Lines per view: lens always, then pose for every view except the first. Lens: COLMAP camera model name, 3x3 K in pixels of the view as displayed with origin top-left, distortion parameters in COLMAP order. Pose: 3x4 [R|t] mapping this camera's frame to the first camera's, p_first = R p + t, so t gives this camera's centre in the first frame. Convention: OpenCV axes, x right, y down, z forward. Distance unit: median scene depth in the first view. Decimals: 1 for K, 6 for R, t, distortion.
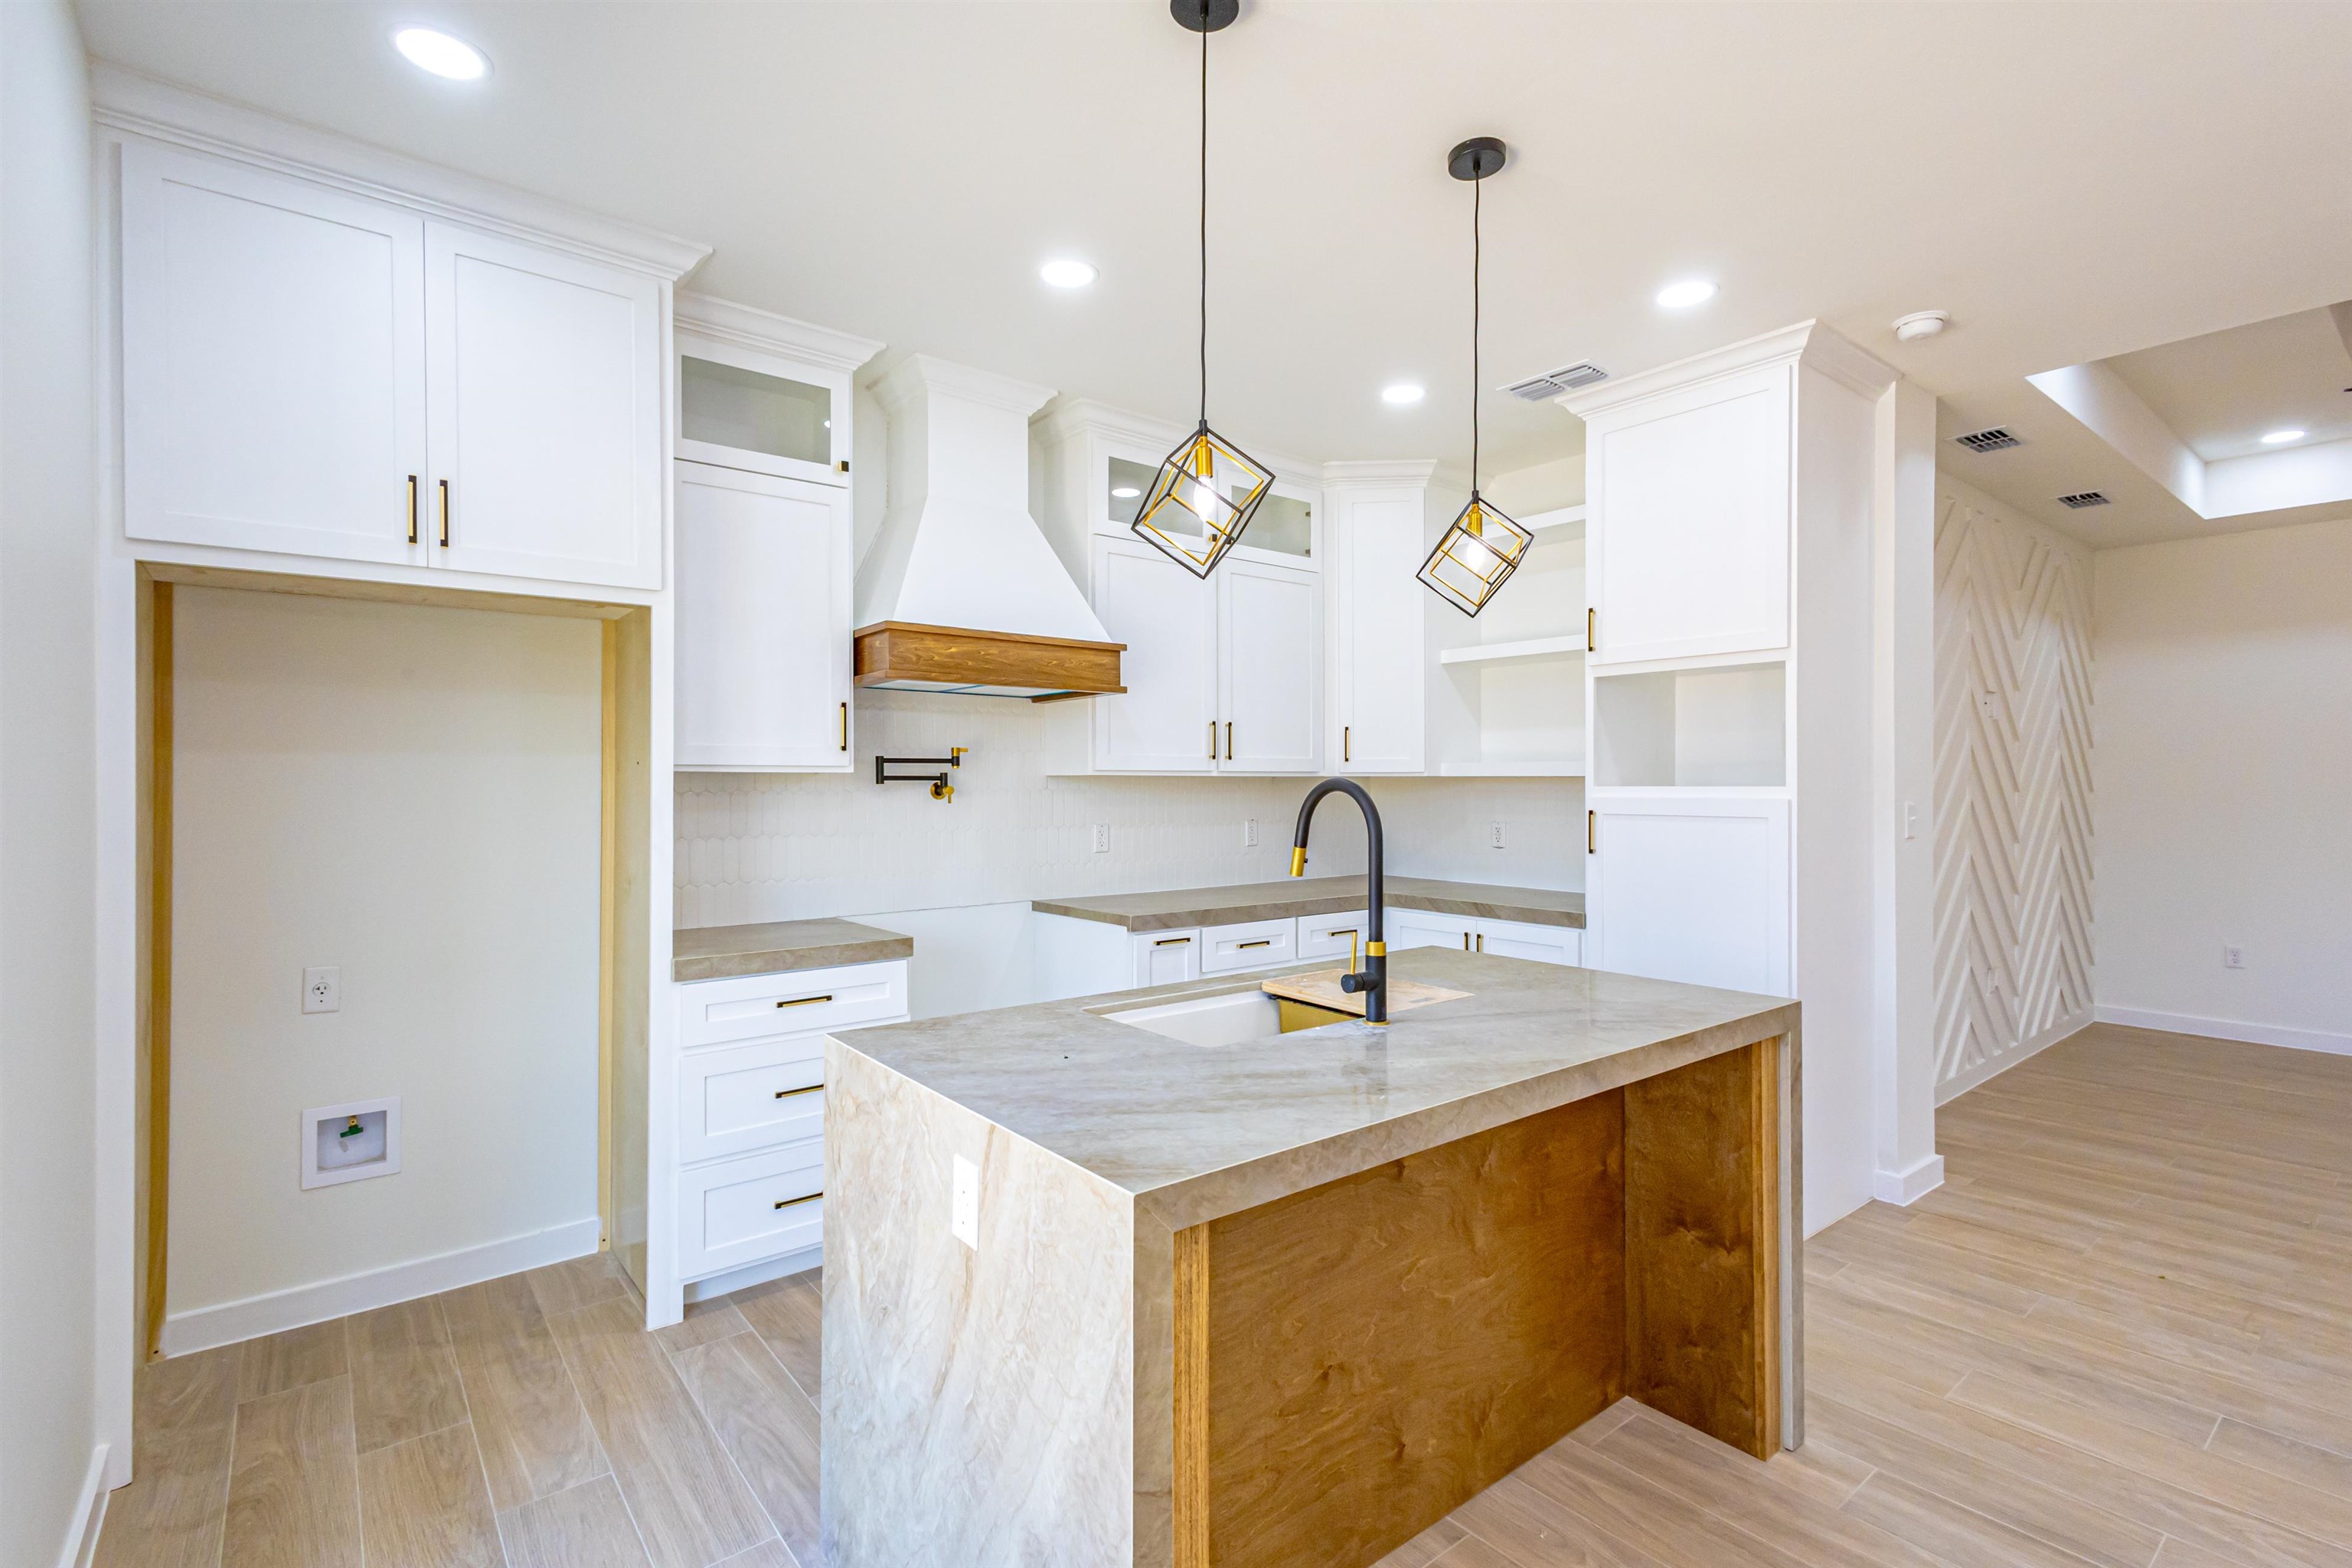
lens RADIAL K [[1082.1, 0, 1175.7], [0, 1082.1, 783.0], [0, 0, 1]] dist [0.012034, -0.003053]
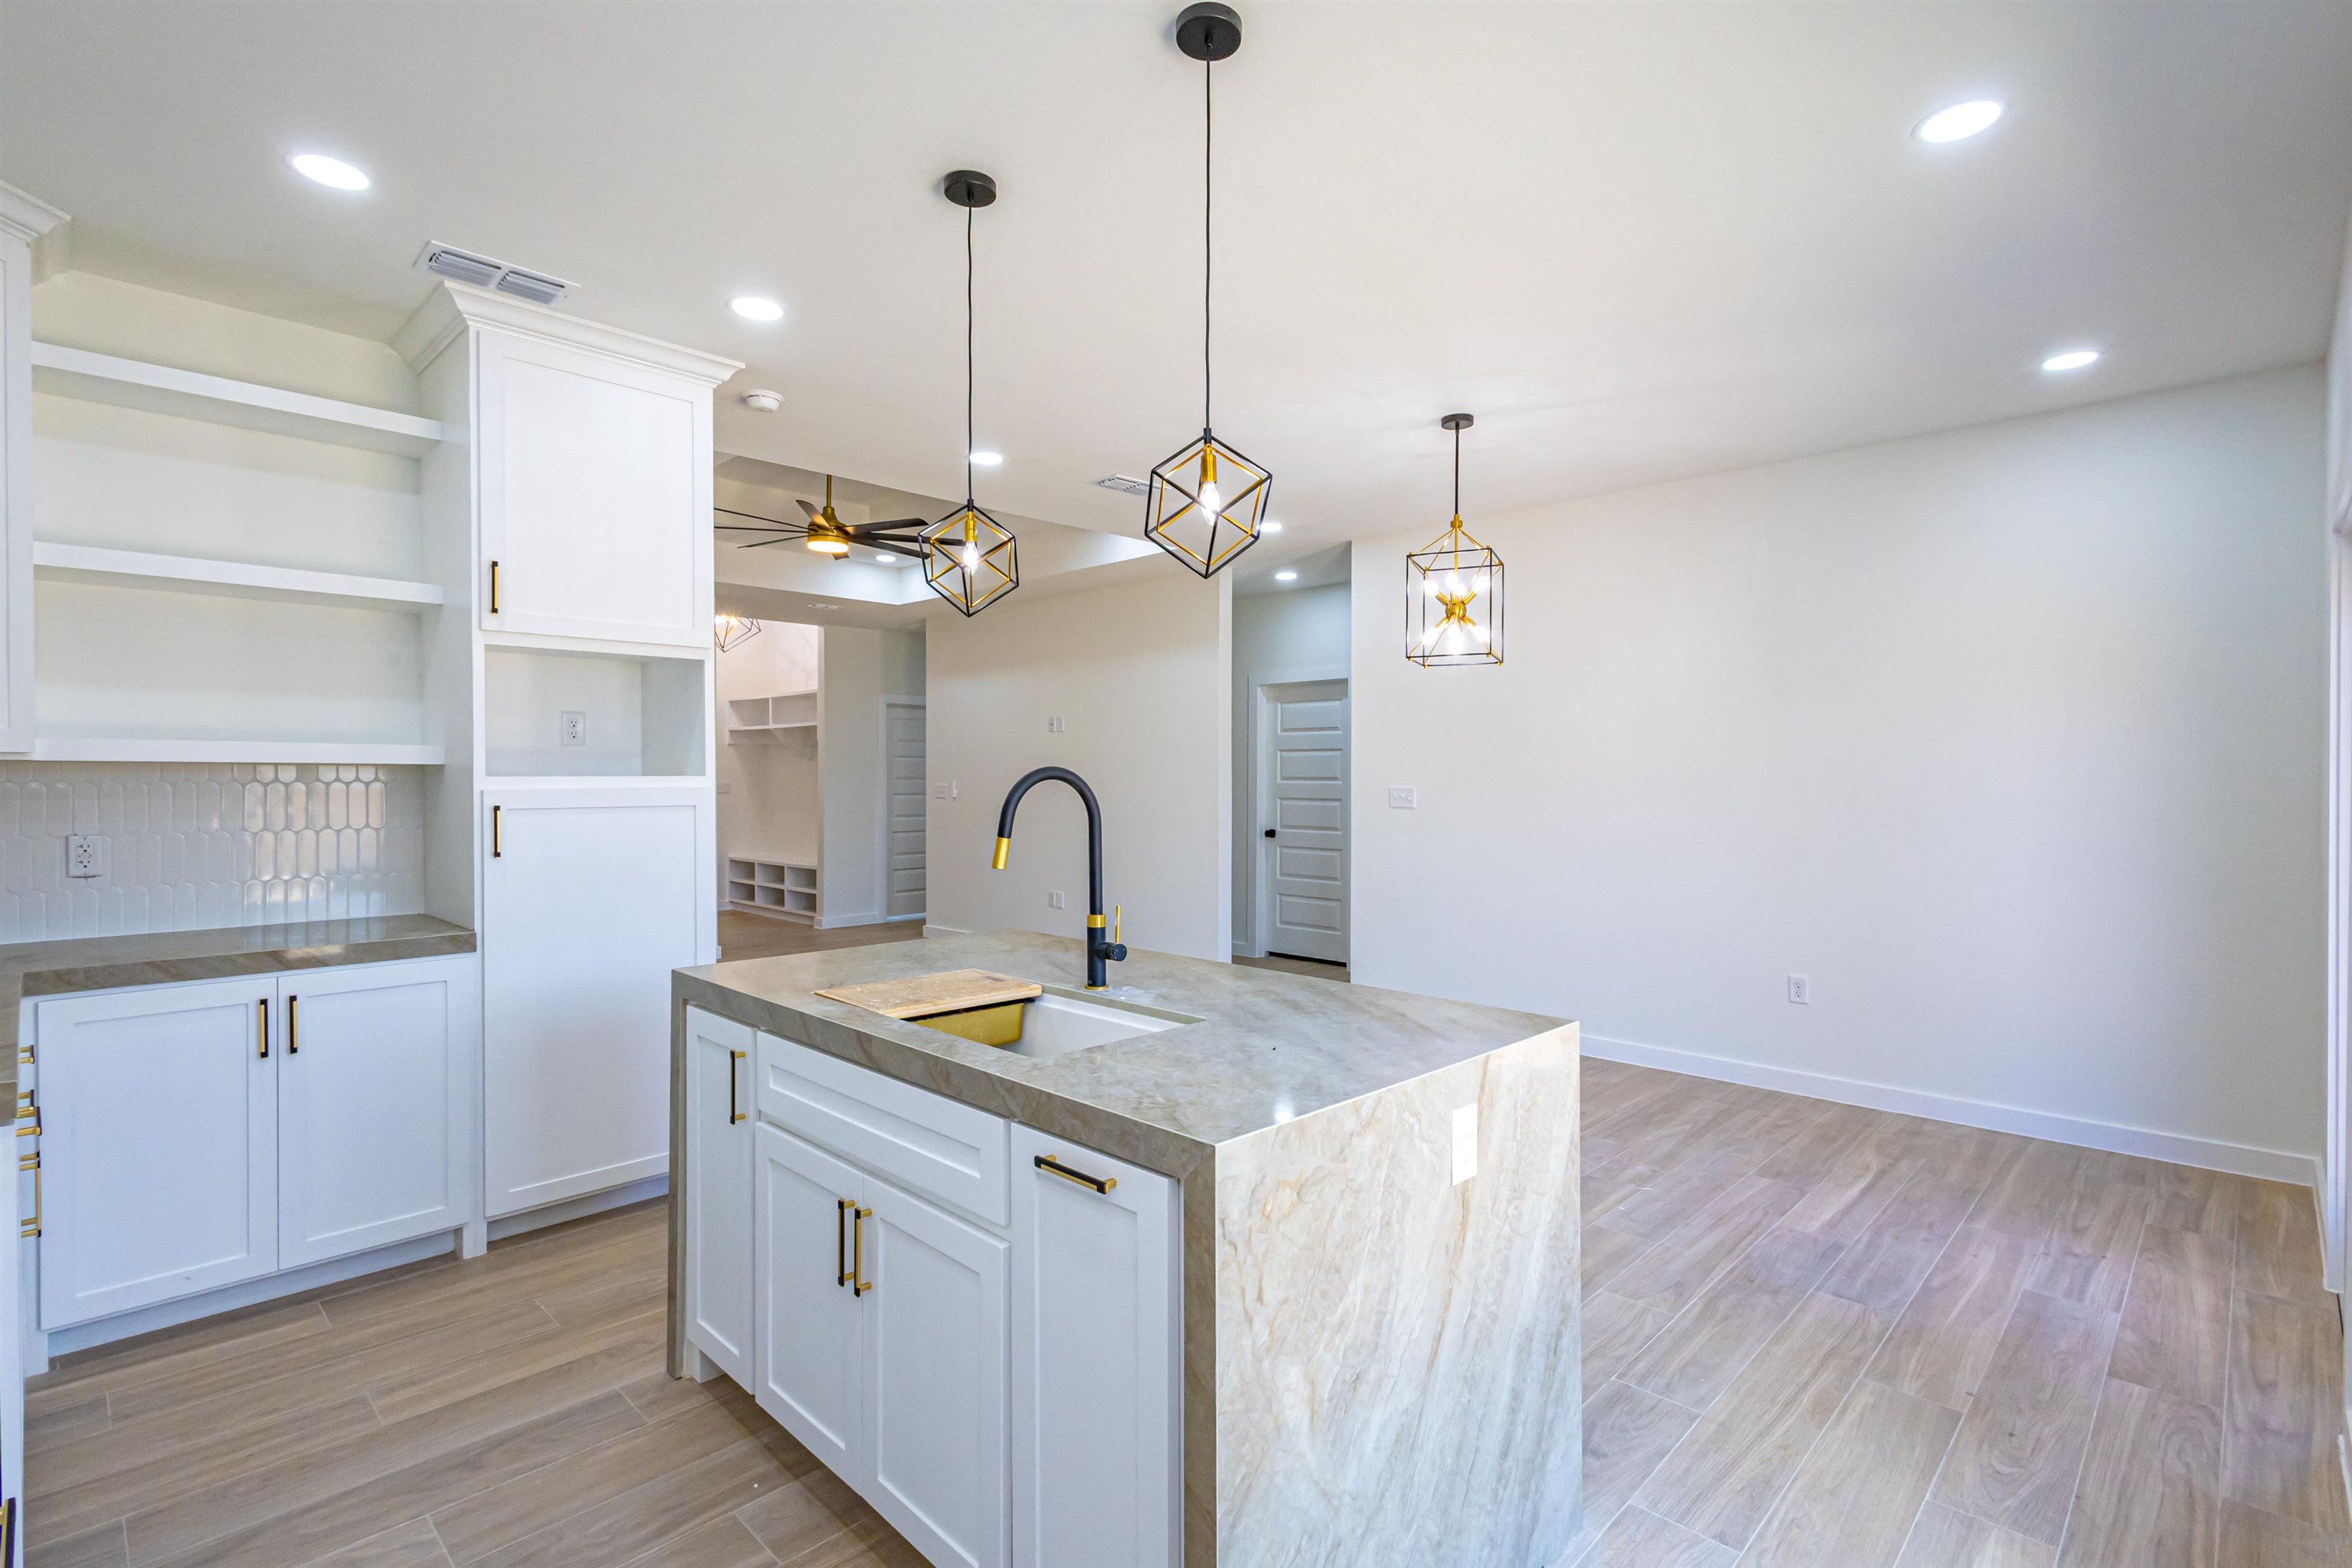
lens RADIAL K [[1082.1, 0, 1210.2], [0, 1082.1, 778.5], [0, 0, 1]] dist [0.012034, -0.003053]
pose [[-0.132080, -0.003204, 0.991234, -0.666362], [0.000251, 0.999995, 0.003265, 0.002483], [-0.991239, 0.000680, -0.132078, 0.739769]]
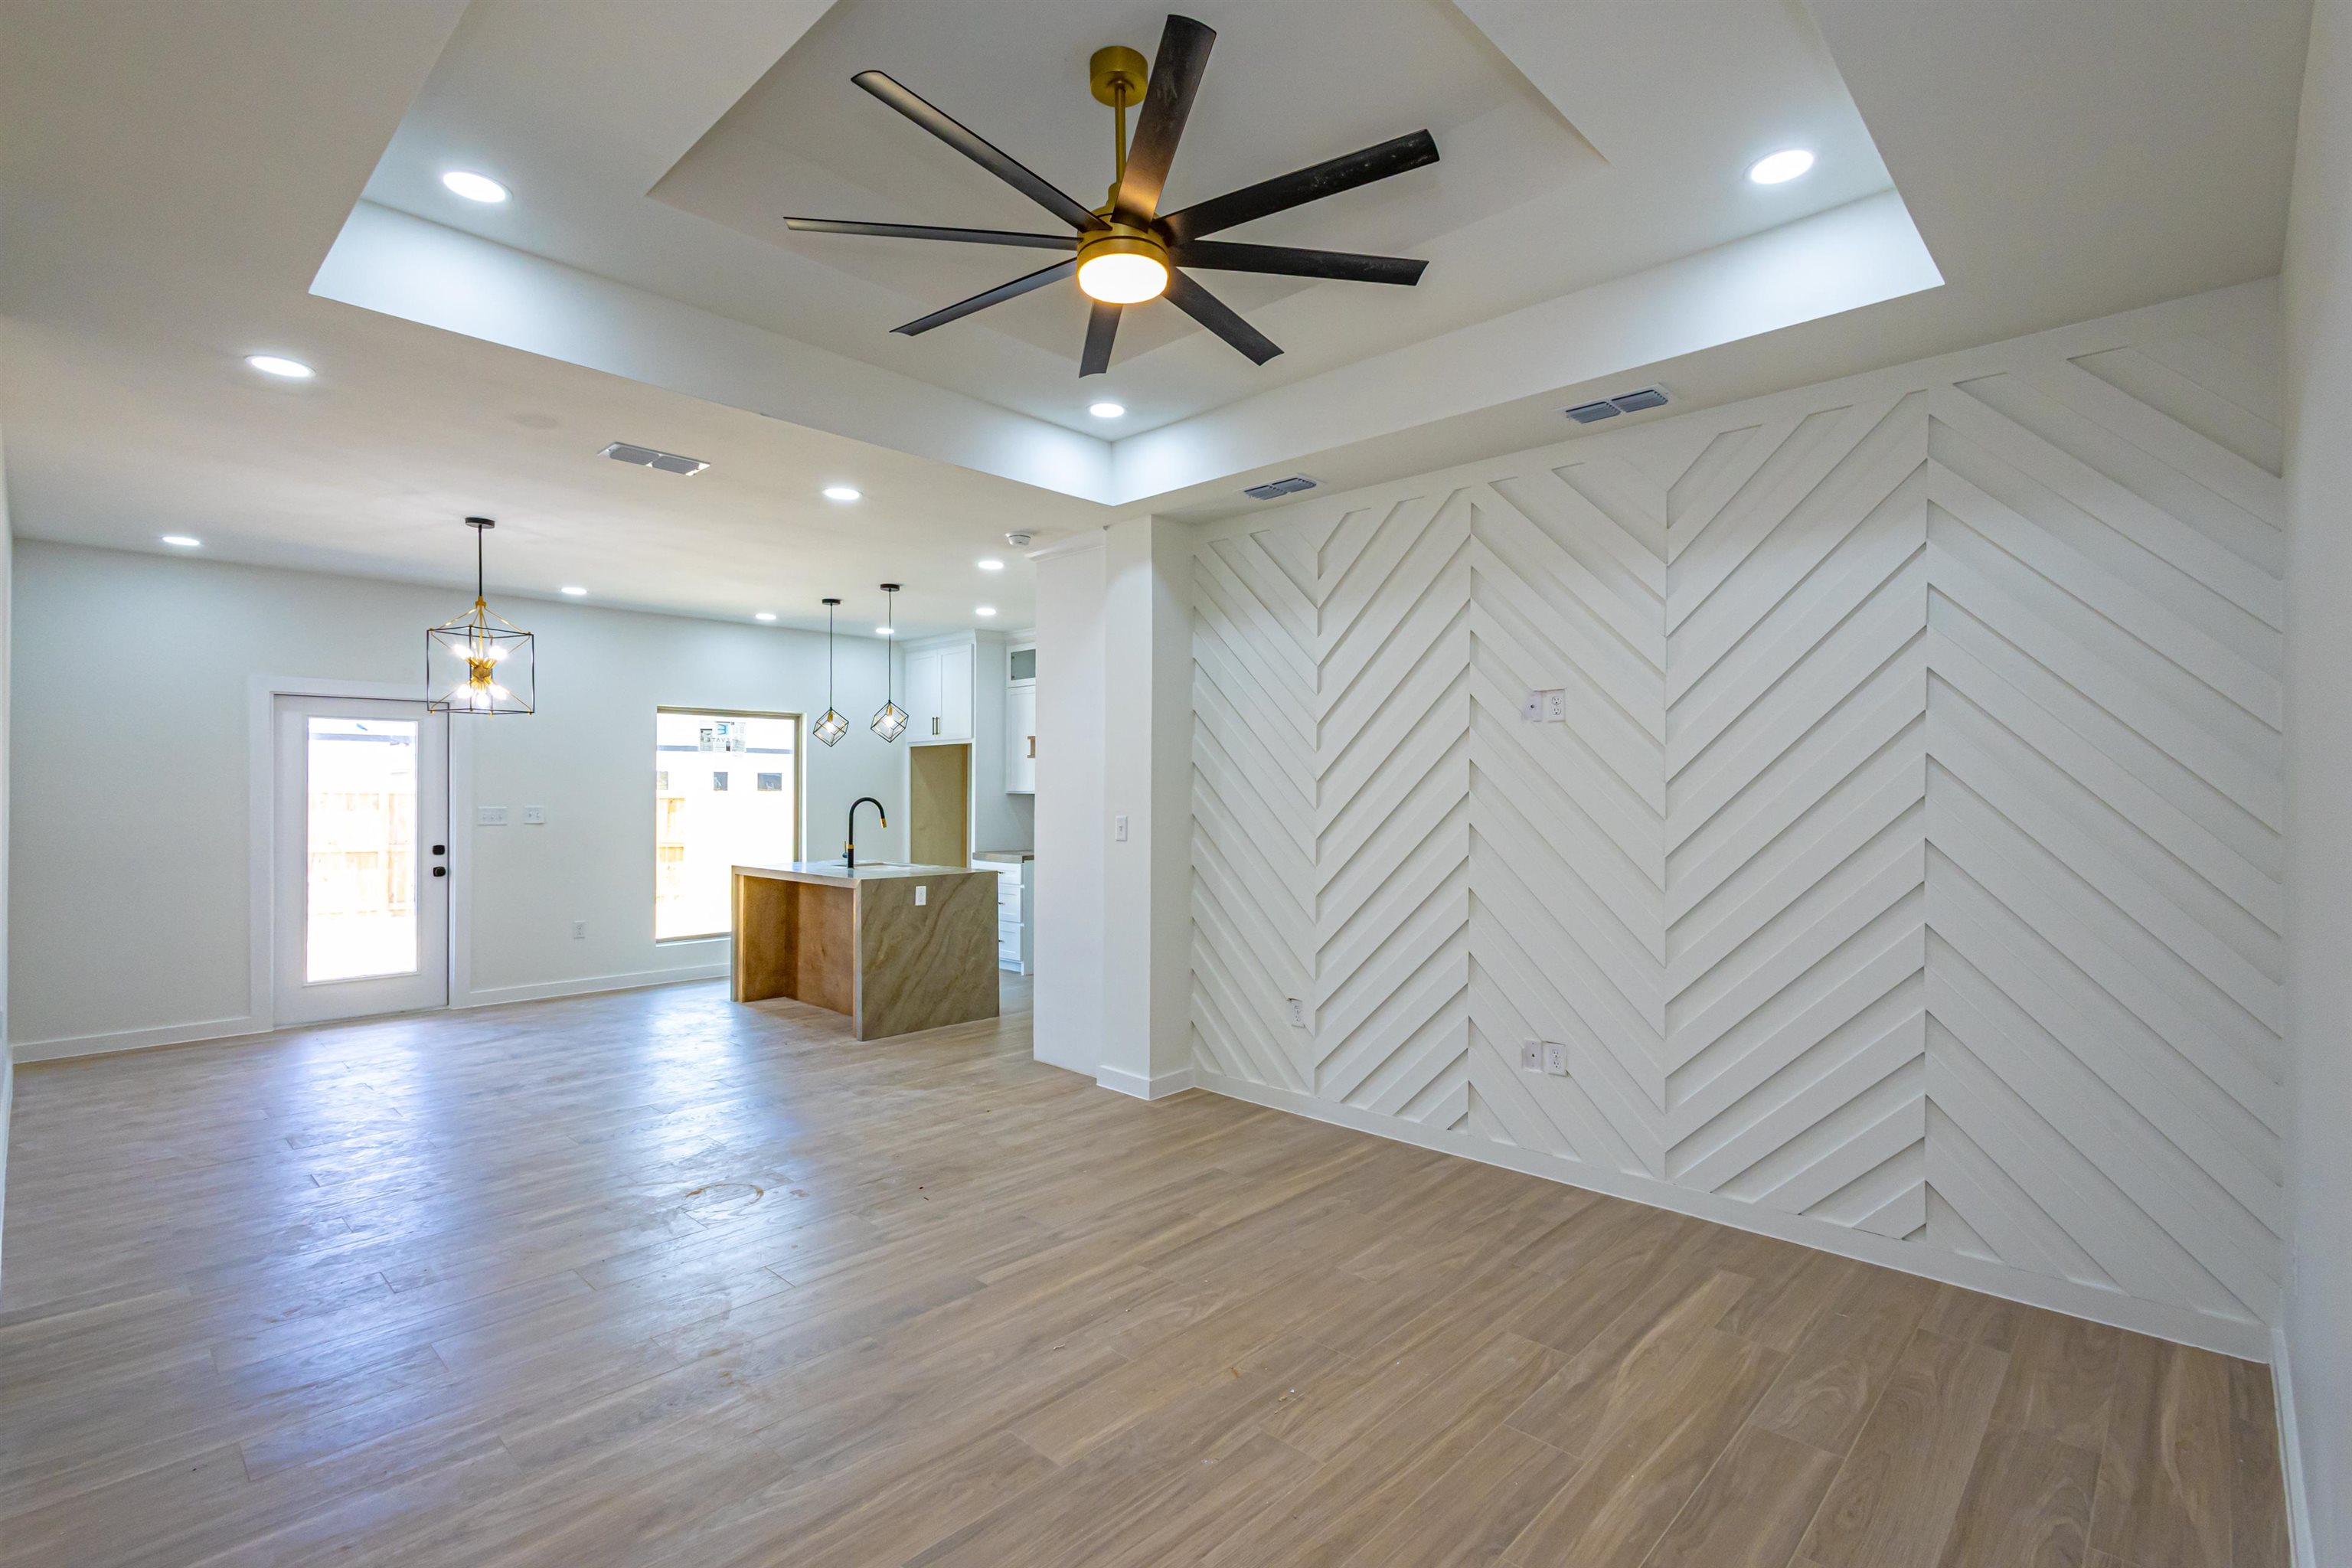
lens RADIAL K [[1082.1, 0, 1183.1], [0, 1082.1, 781.1], [0, 0, 1]] dist [0.012034, -0.003053]
pose [[0.127941, -0.009693, -0.991734, 2.721121], [-0.005076, 0.999933, -0.010428, -0.016679], [0.991769, 0.006368, 0.127883, 1.171980]]
